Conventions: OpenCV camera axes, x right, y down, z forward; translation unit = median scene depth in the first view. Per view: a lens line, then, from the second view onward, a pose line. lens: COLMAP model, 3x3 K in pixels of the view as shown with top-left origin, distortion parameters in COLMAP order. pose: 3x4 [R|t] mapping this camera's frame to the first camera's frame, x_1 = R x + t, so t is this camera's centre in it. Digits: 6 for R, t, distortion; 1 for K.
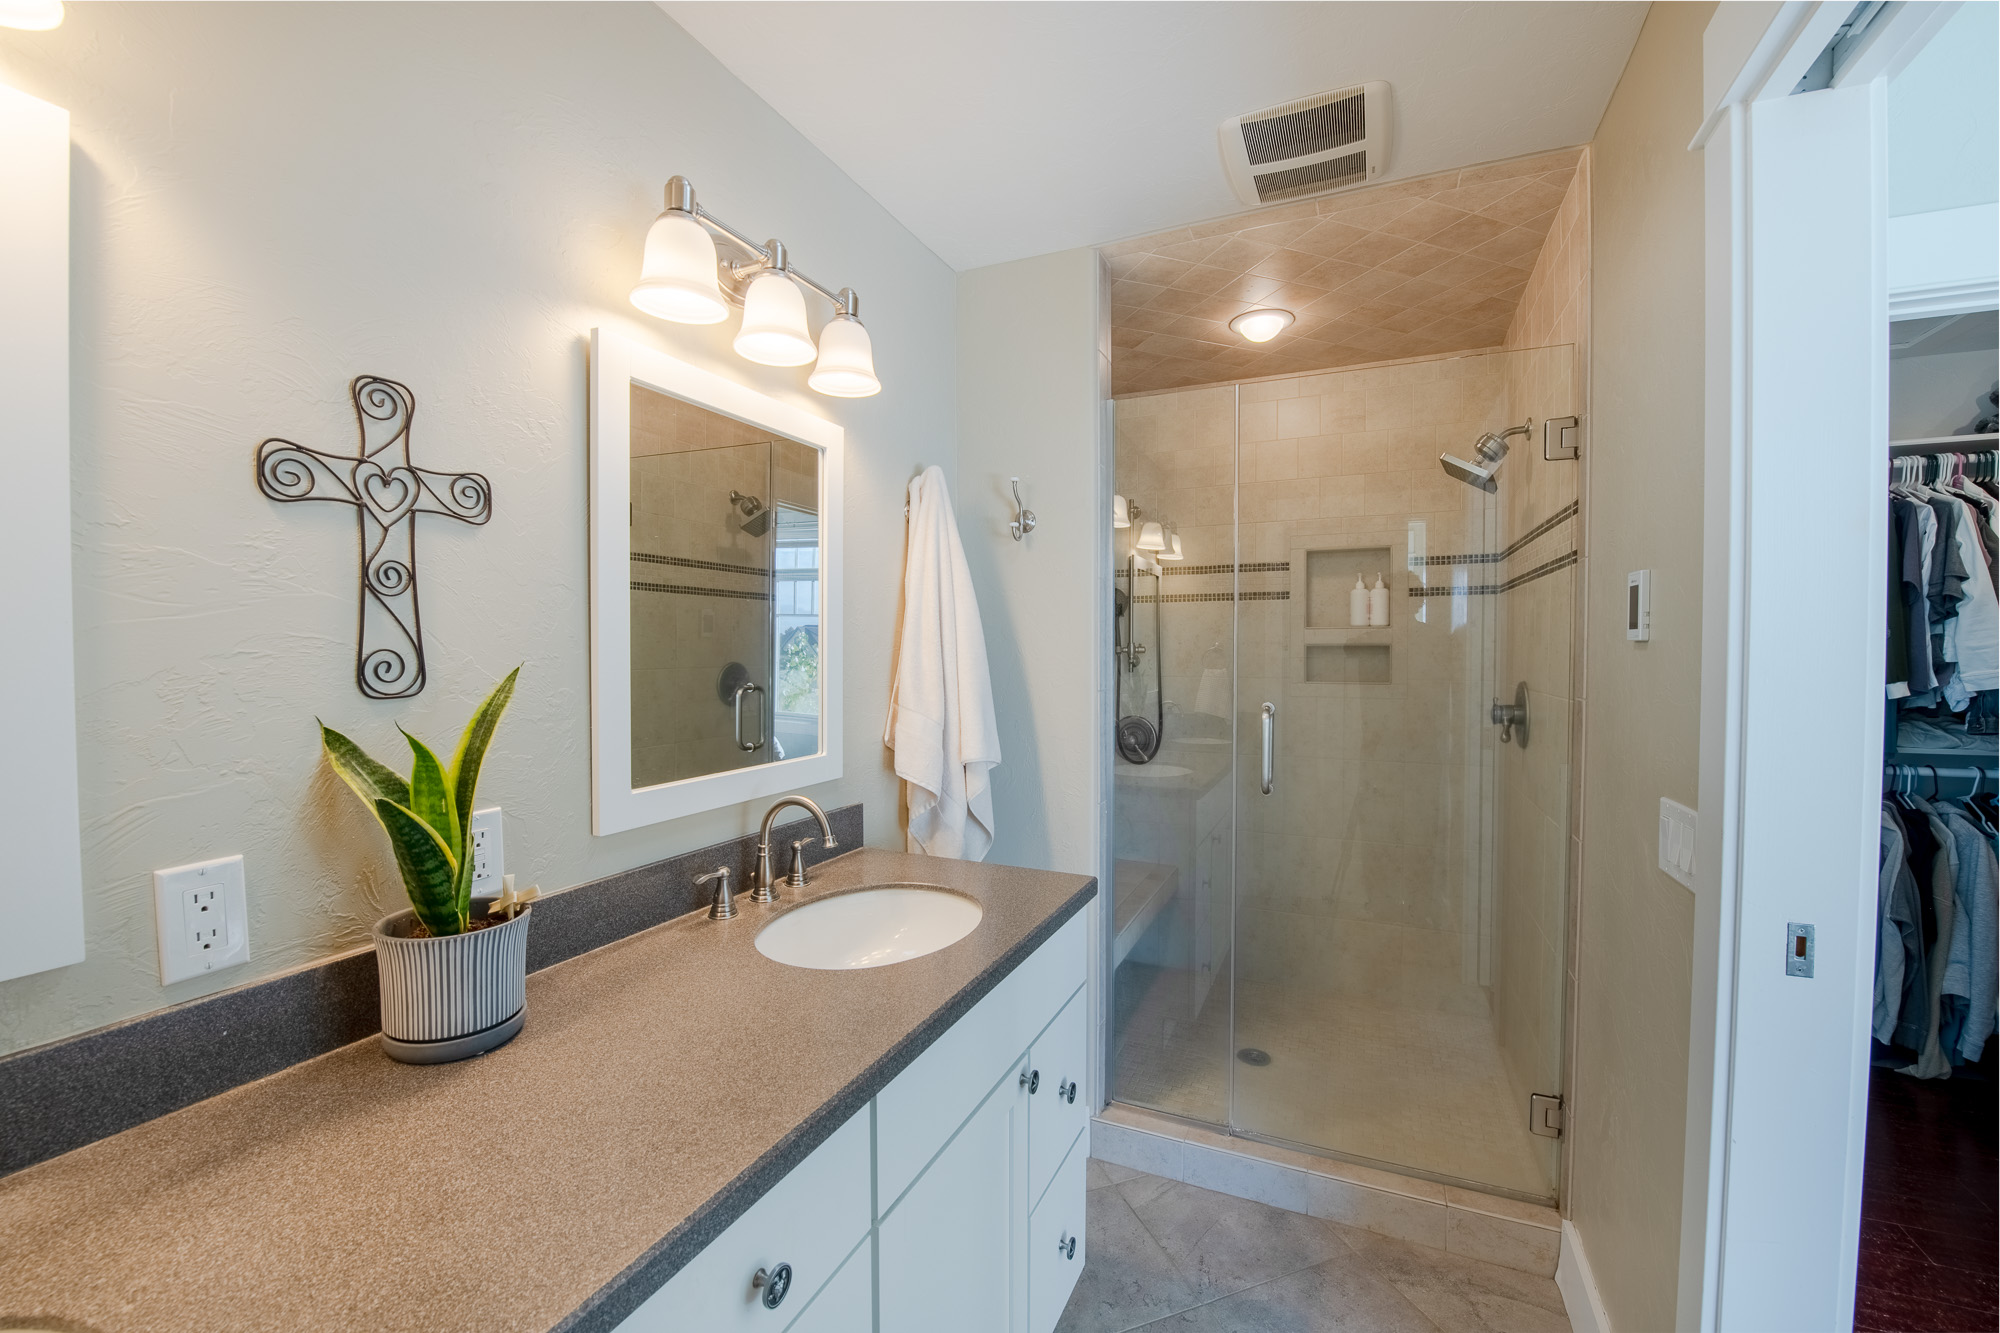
lens RADIAL K [[803.9, 0, 1008.5], [0, 803.9, 666.6], [0, 0, 1]] dist [-0.013408, -0.002467]
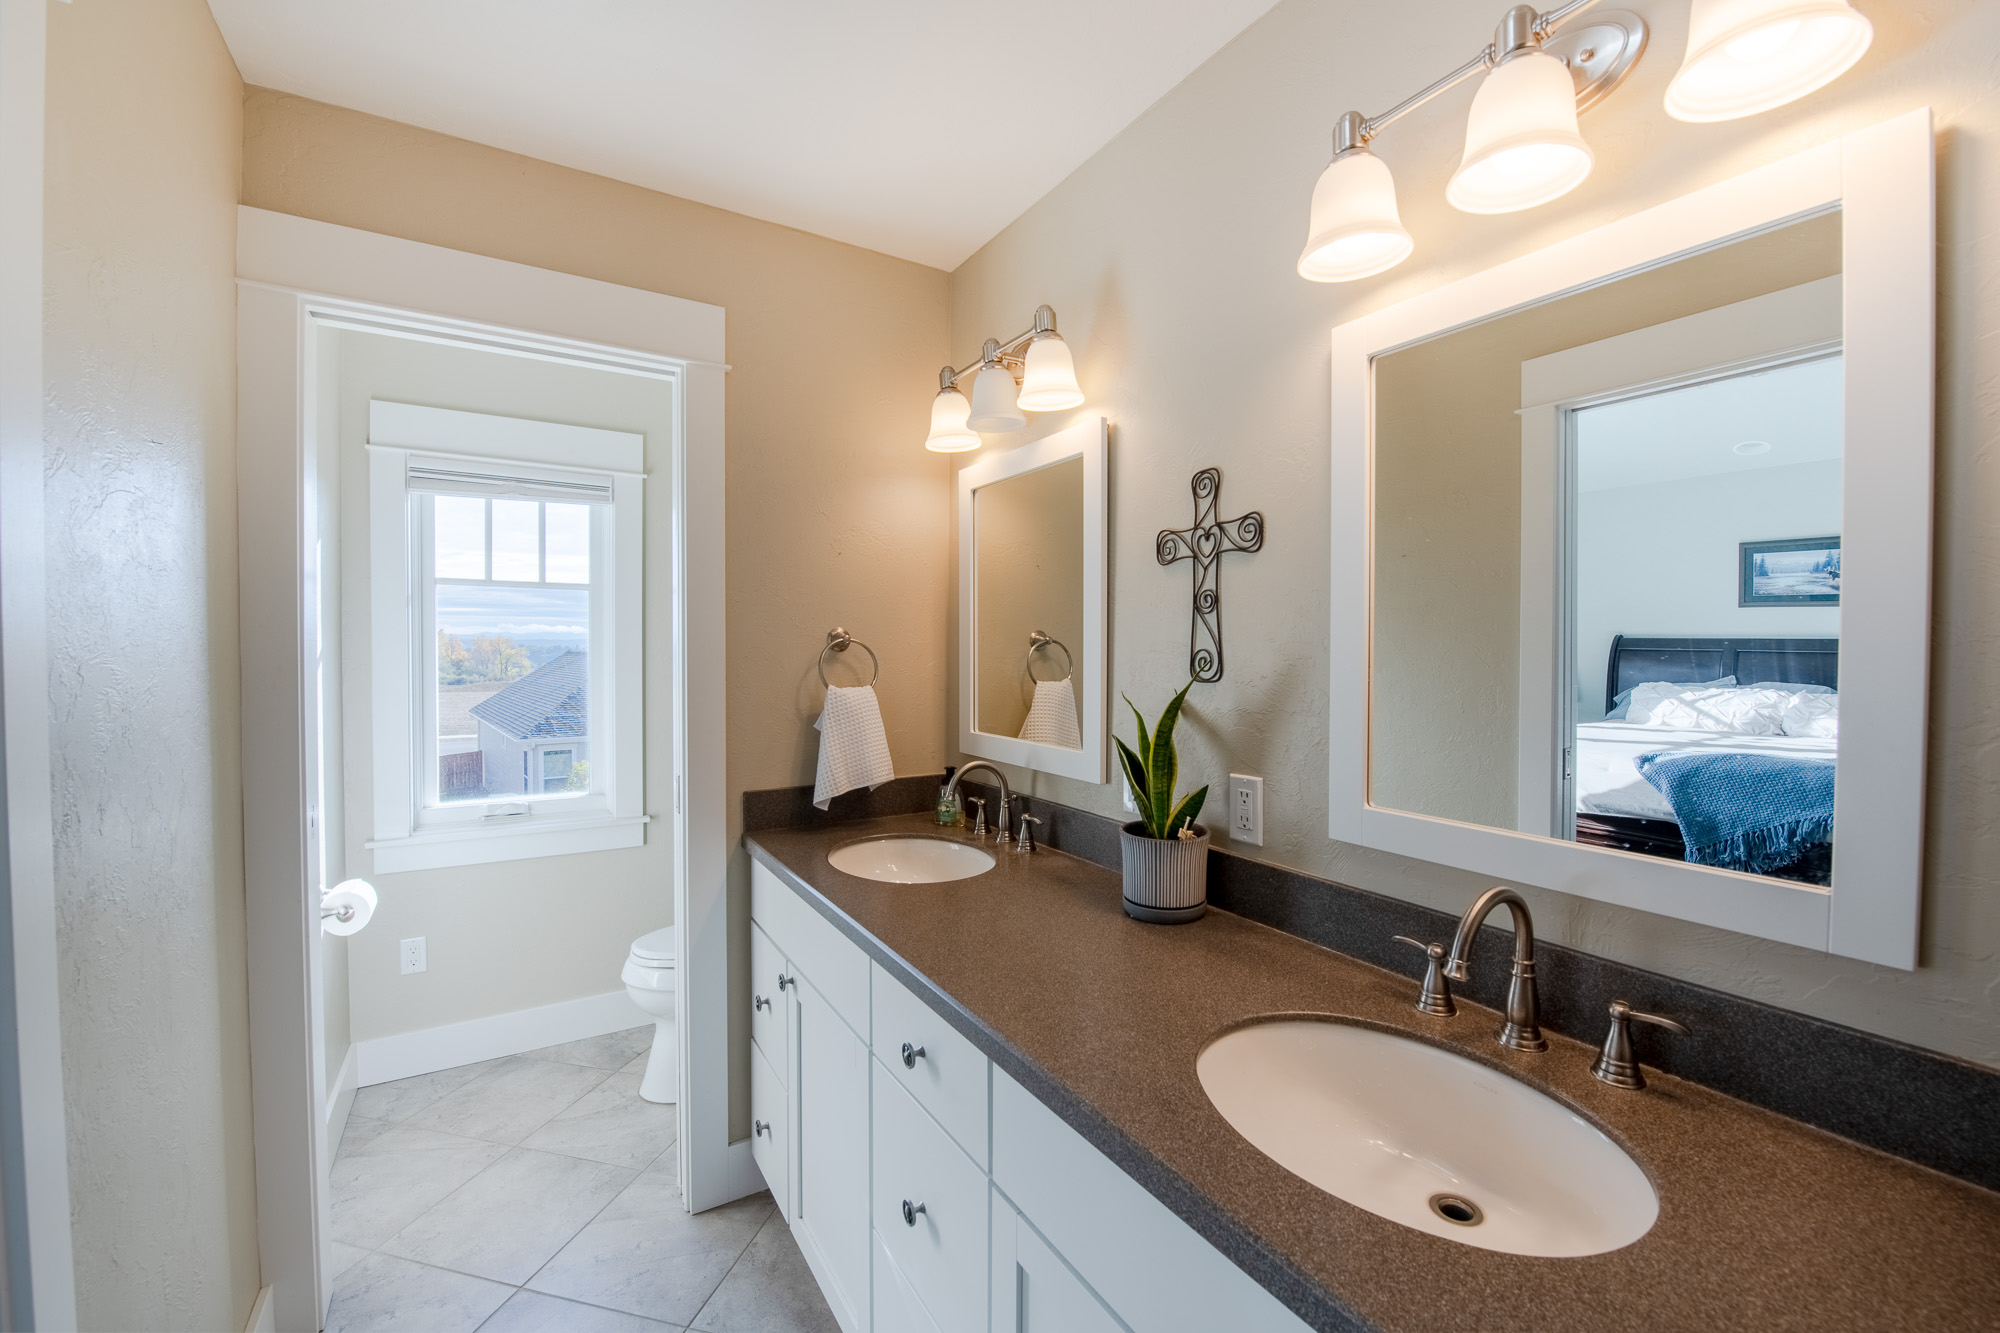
lens RADIAL K [[803.9, 0, 1008.5], [0, 803.9, 666.6], [0, 0, 1]] dist [-0.013408, -0.002467]
pose [[-0.552953, 0.017579, -0.833027, 0.681104], [-0.026119, 0.998920, 0.038417, -0.037418], [0.832803, 0.043001, -0.551897, 1.517389]]
